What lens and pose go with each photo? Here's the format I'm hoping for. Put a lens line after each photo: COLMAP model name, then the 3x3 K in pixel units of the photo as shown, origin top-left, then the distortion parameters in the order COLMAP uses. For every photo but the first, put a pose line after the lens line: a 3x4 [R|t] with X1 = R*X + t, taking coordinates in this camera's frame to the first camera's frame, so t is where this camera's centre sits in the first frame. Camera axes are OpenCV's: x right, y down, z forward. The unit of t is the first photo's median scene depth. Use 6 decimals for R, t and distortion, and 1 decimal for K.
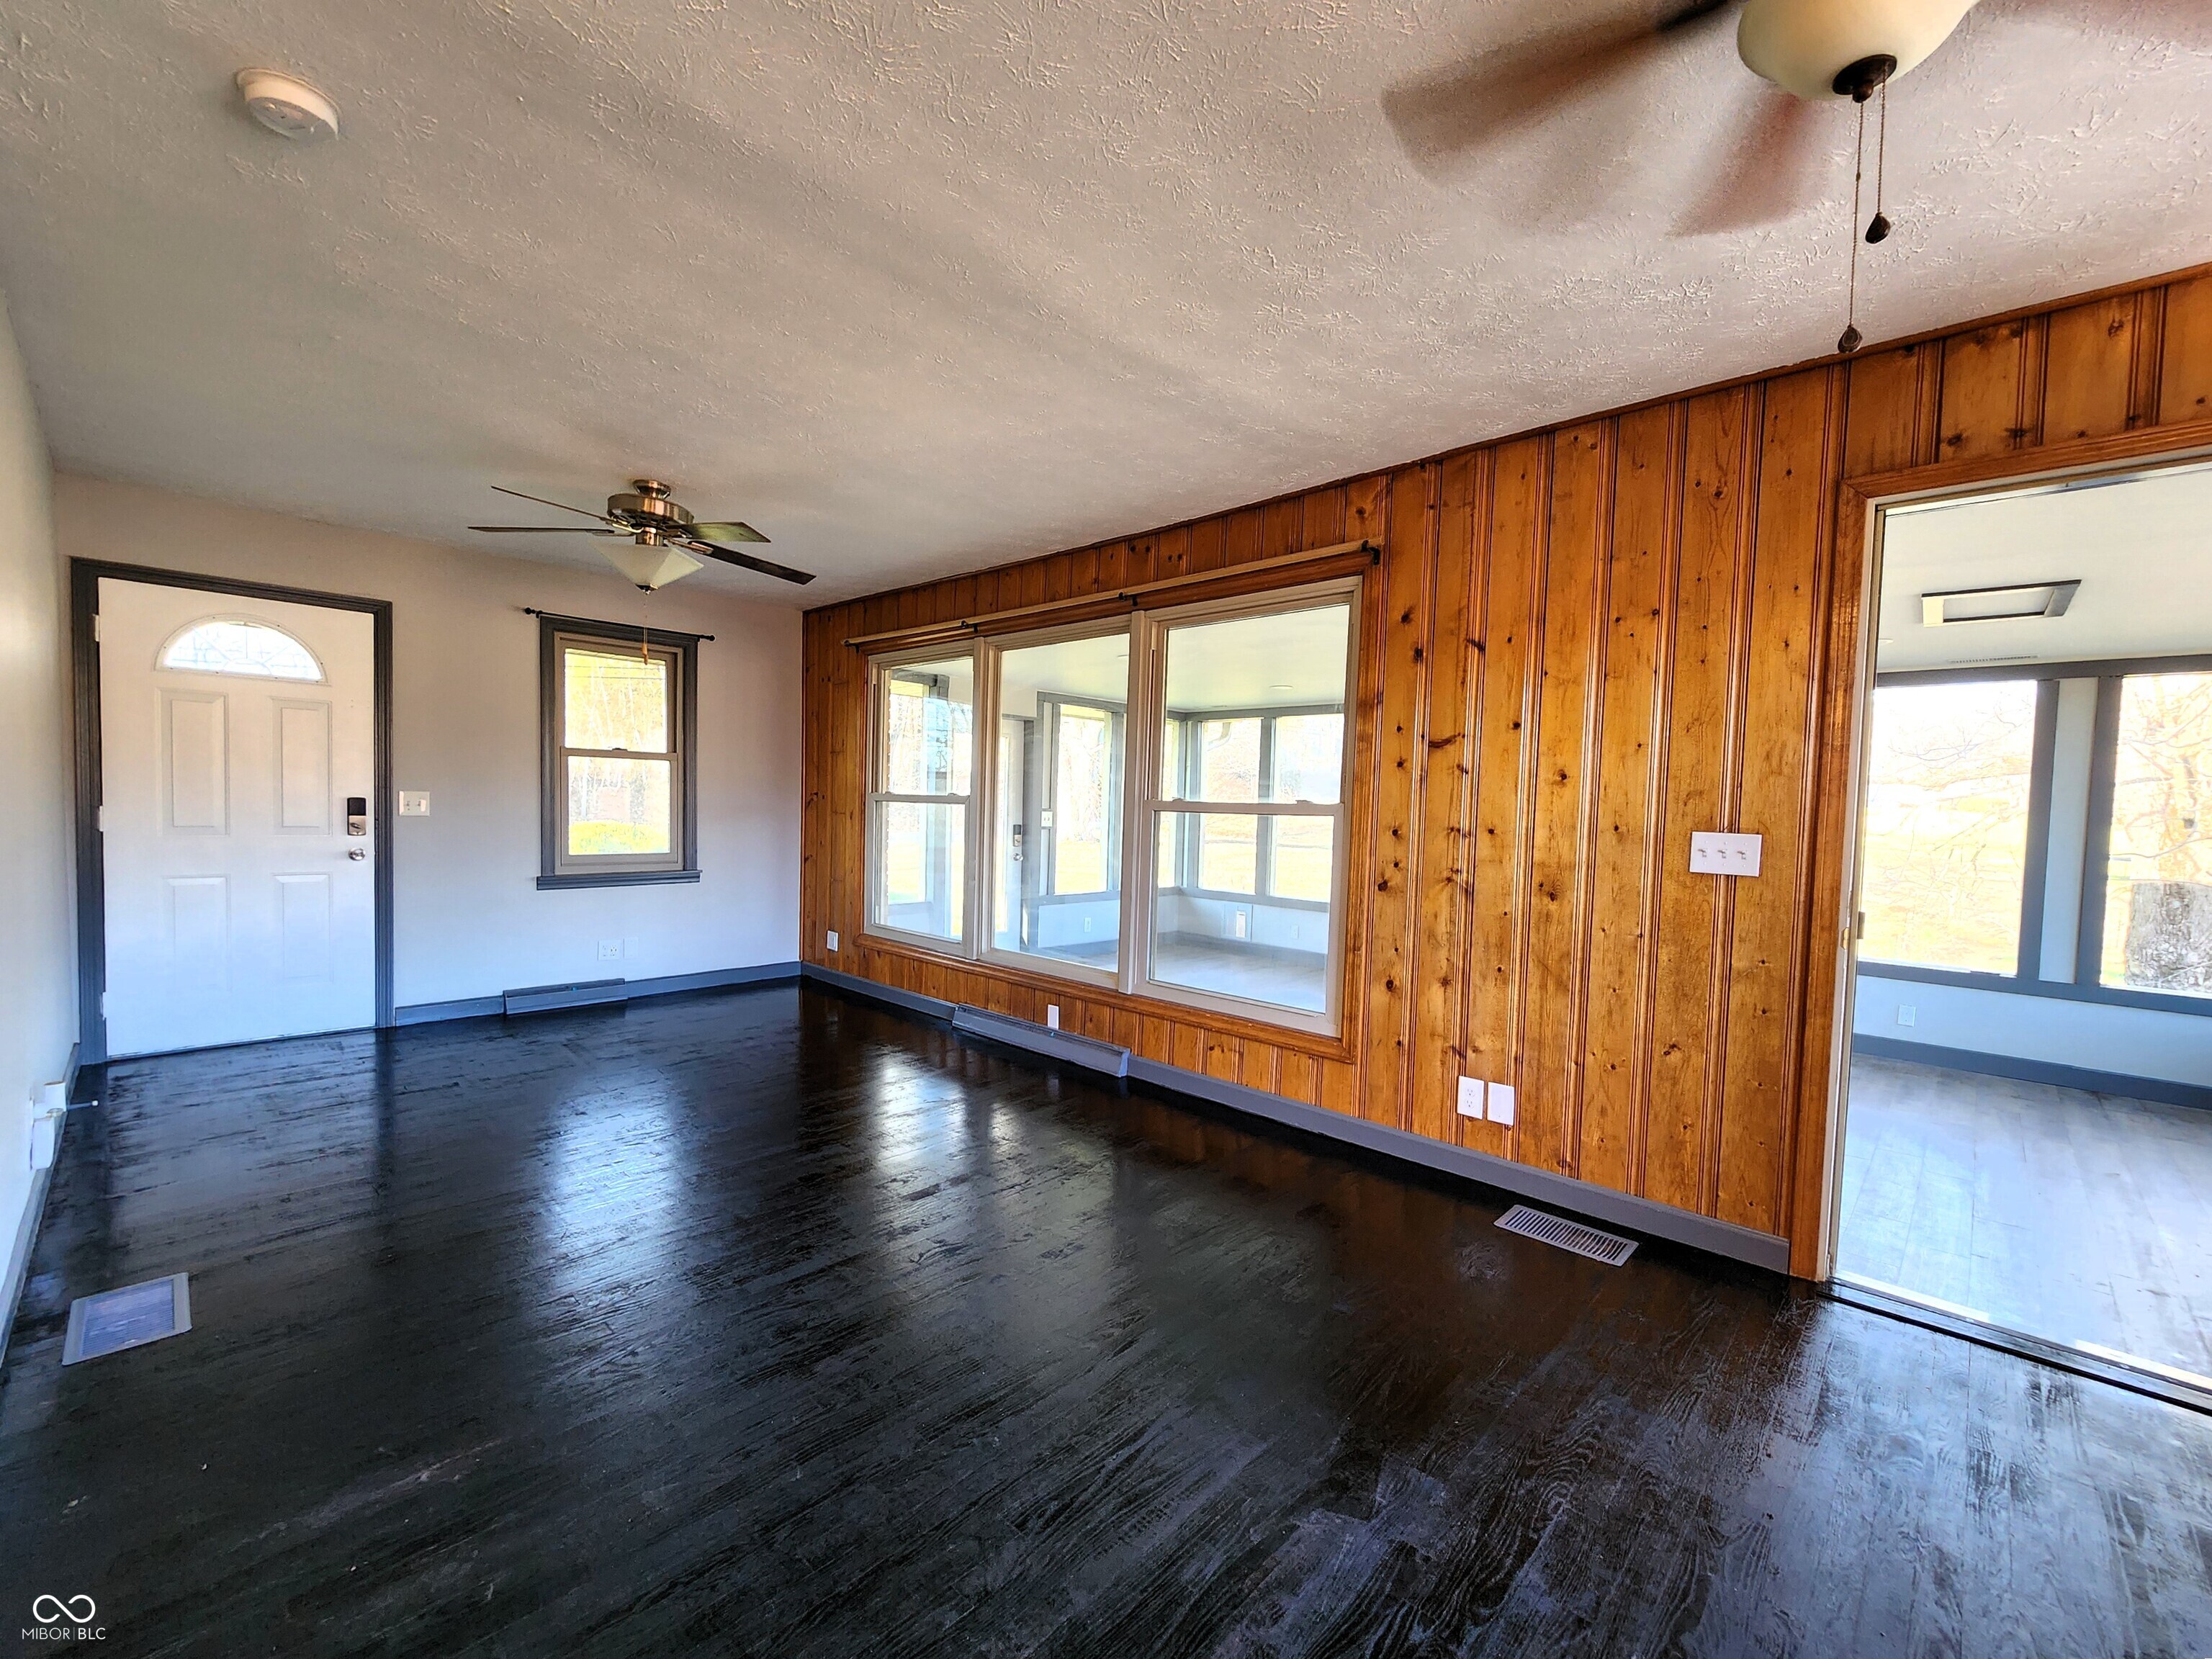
lens RADIAL K [[923.4, 0, 1088.9], [0, 923.4, 847.3], [0, 0, 1]] dist [0.002089, -0.000420]
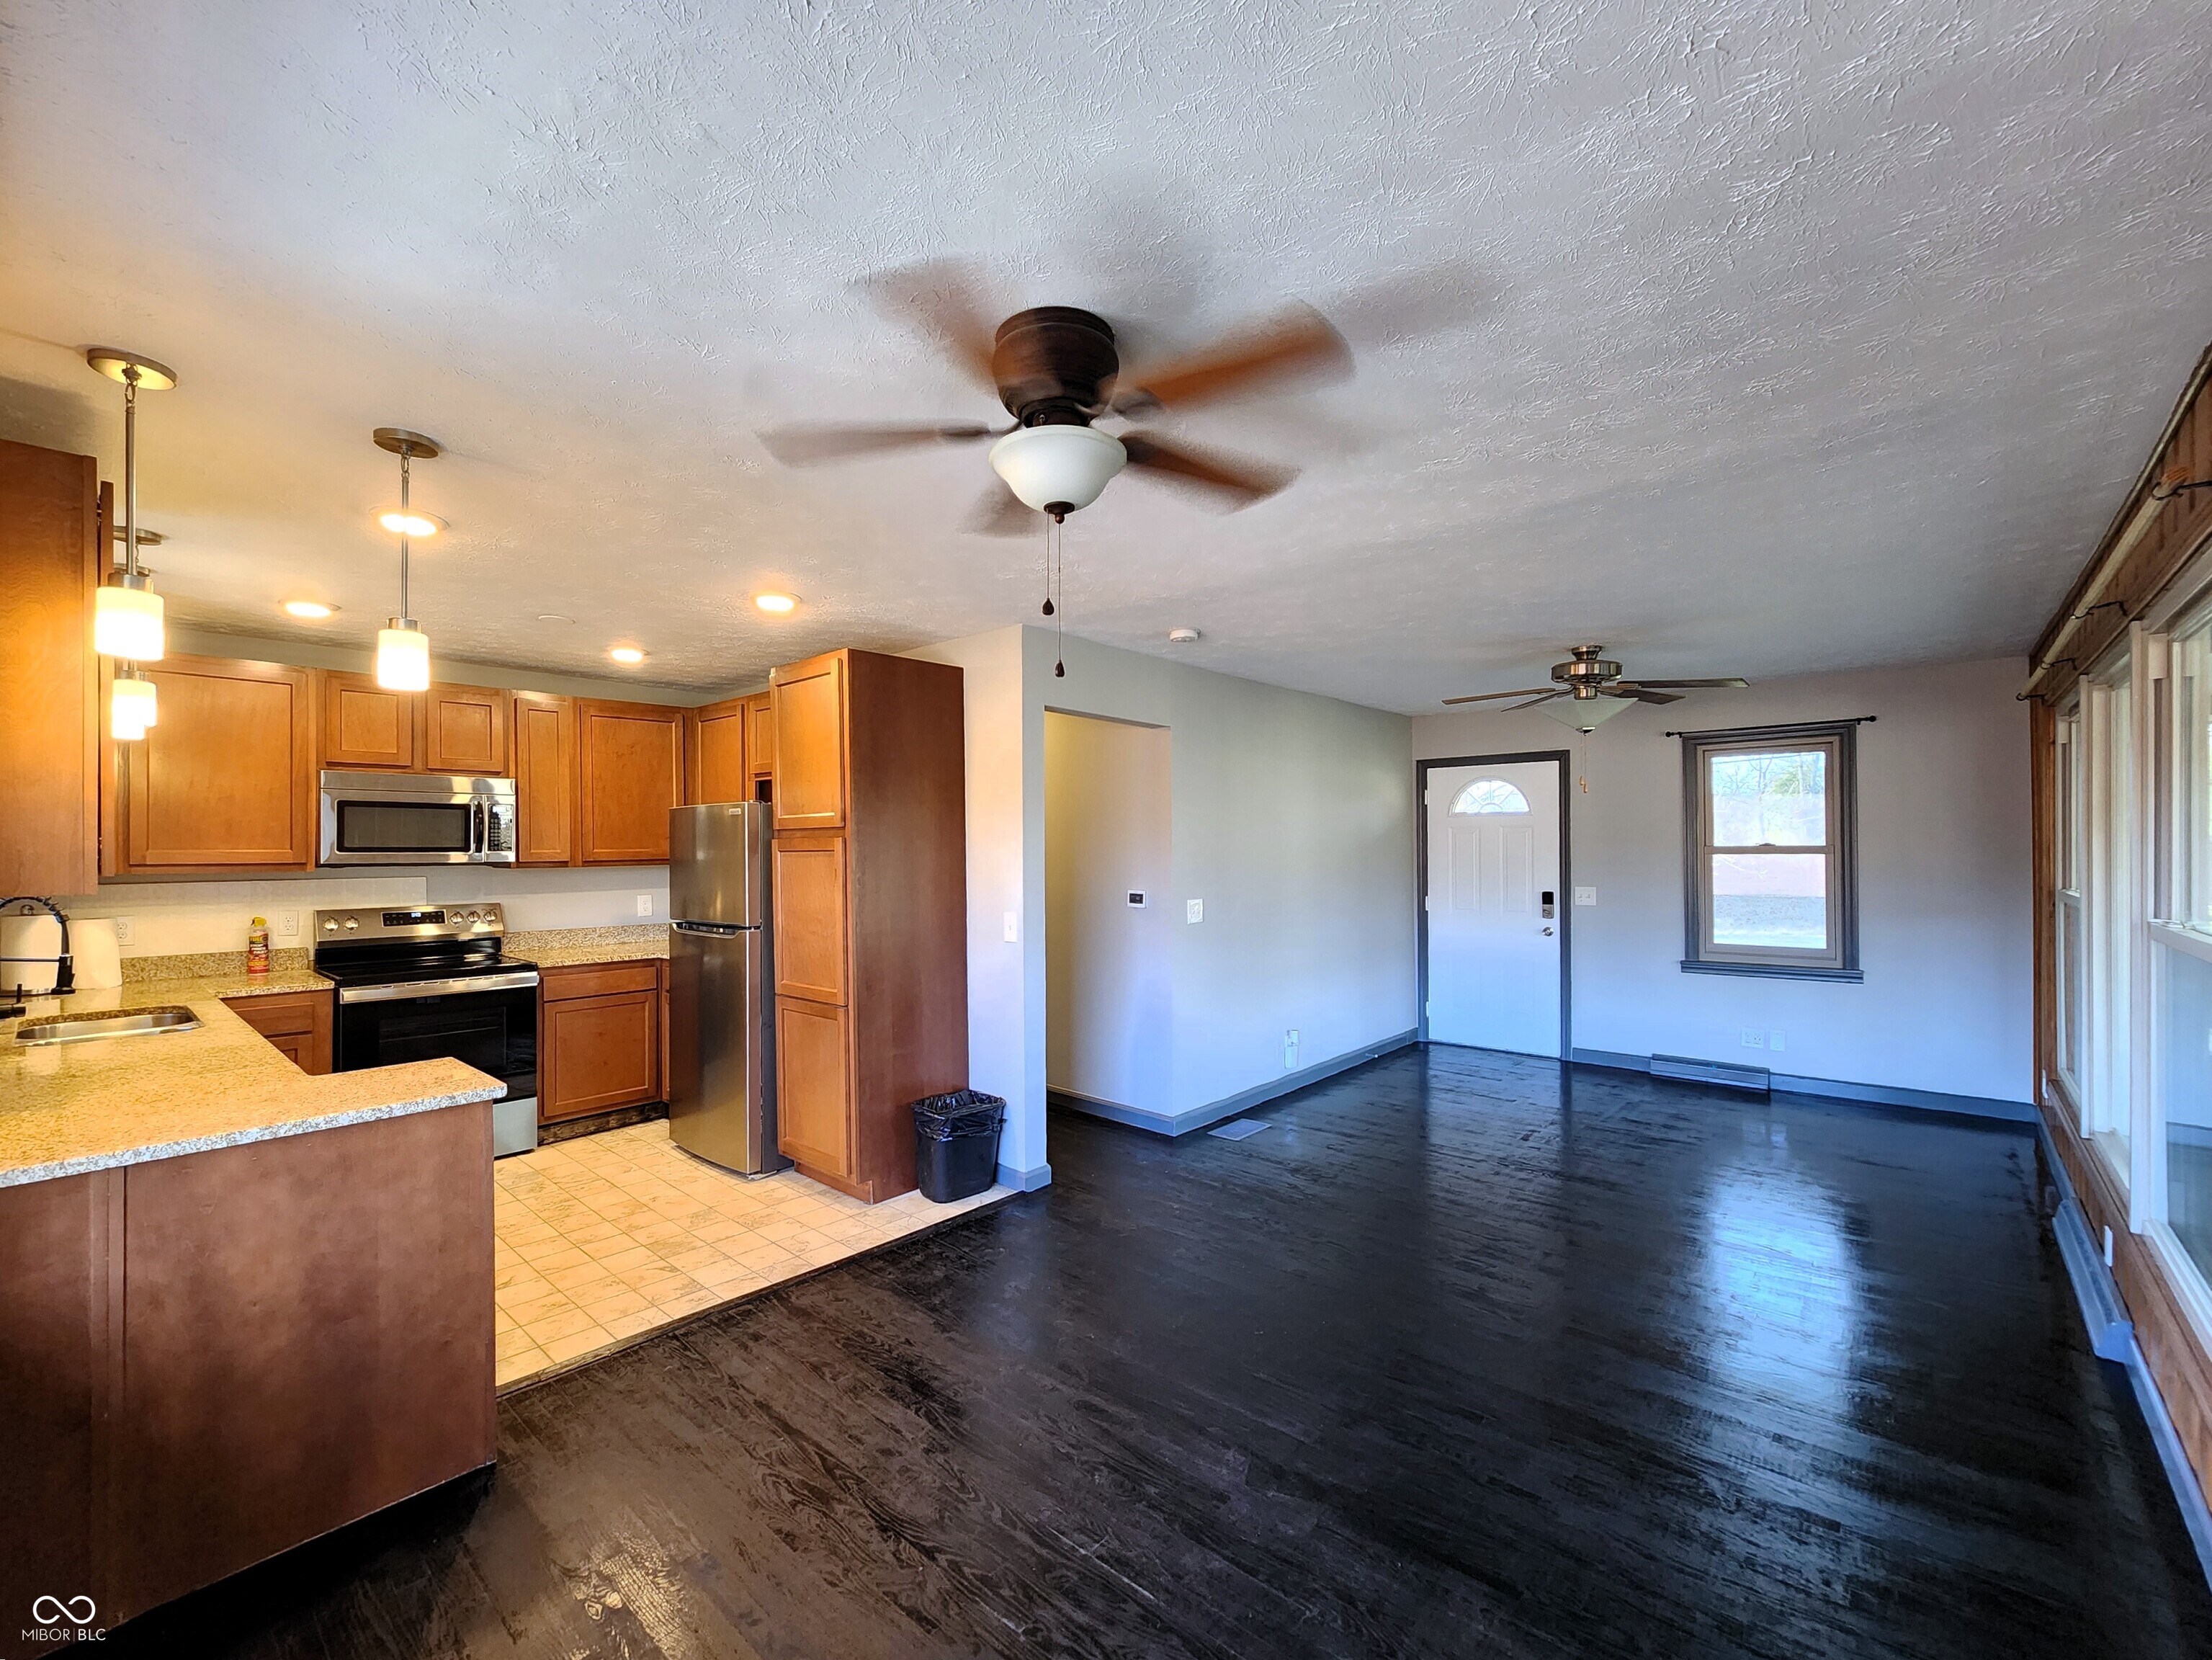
lens RADIAL K [[923.5, 0, 1096.9], [0, 923.5, 847.4], [0, 0, 1]] dist [0.002089, -0.000420]
pose [[0.043892, -0.030463, -0.998572, 0.636067], [-0.038260, 0.998750, -0.032151, -0.053393], [0.998303, 0.039616, 0.042671, 0.265955]]
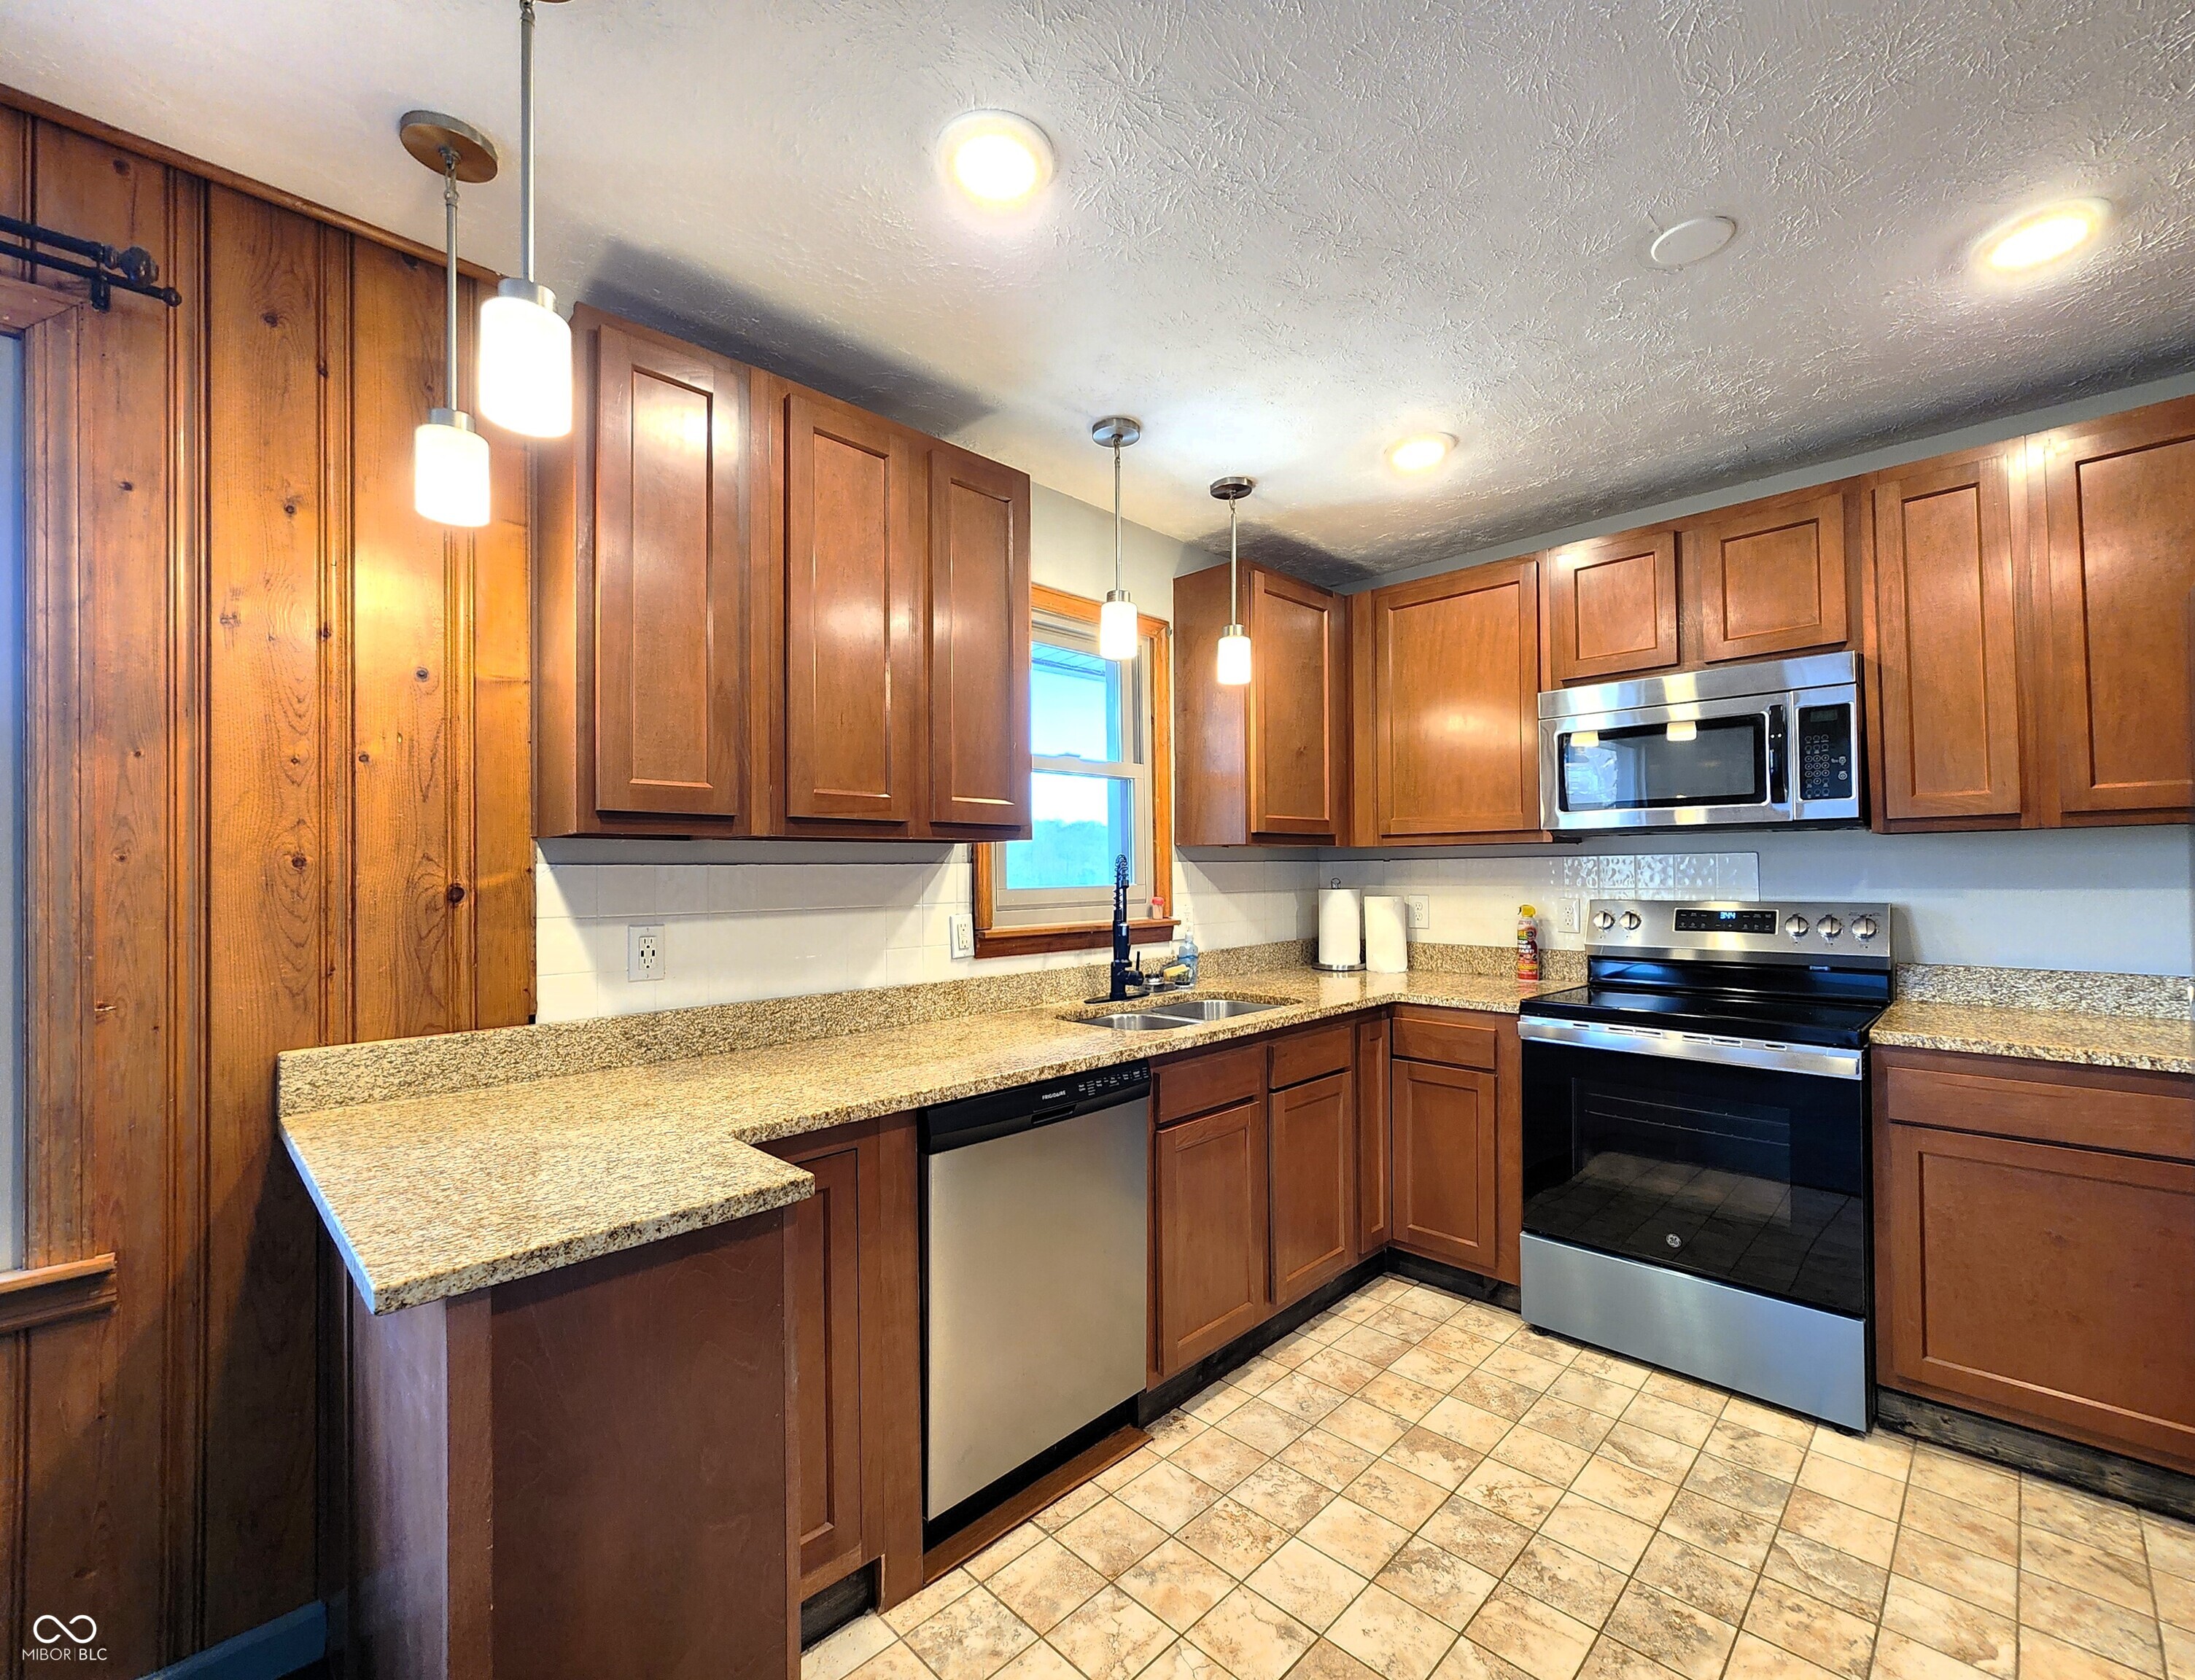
lens RADIAL K [[939.7, 0, 1110.7], [0, 939.7, 861.7], [0, 0, 1]] dist [-0.004055, 0.002561]
pose [[-0.999822, -0.018389, 0.004233, -0.065980], [-0.018237, 0.999271, 0.033537, -0.029745], [-0.004846, 0.033454, -0.999429, 0.169068]]
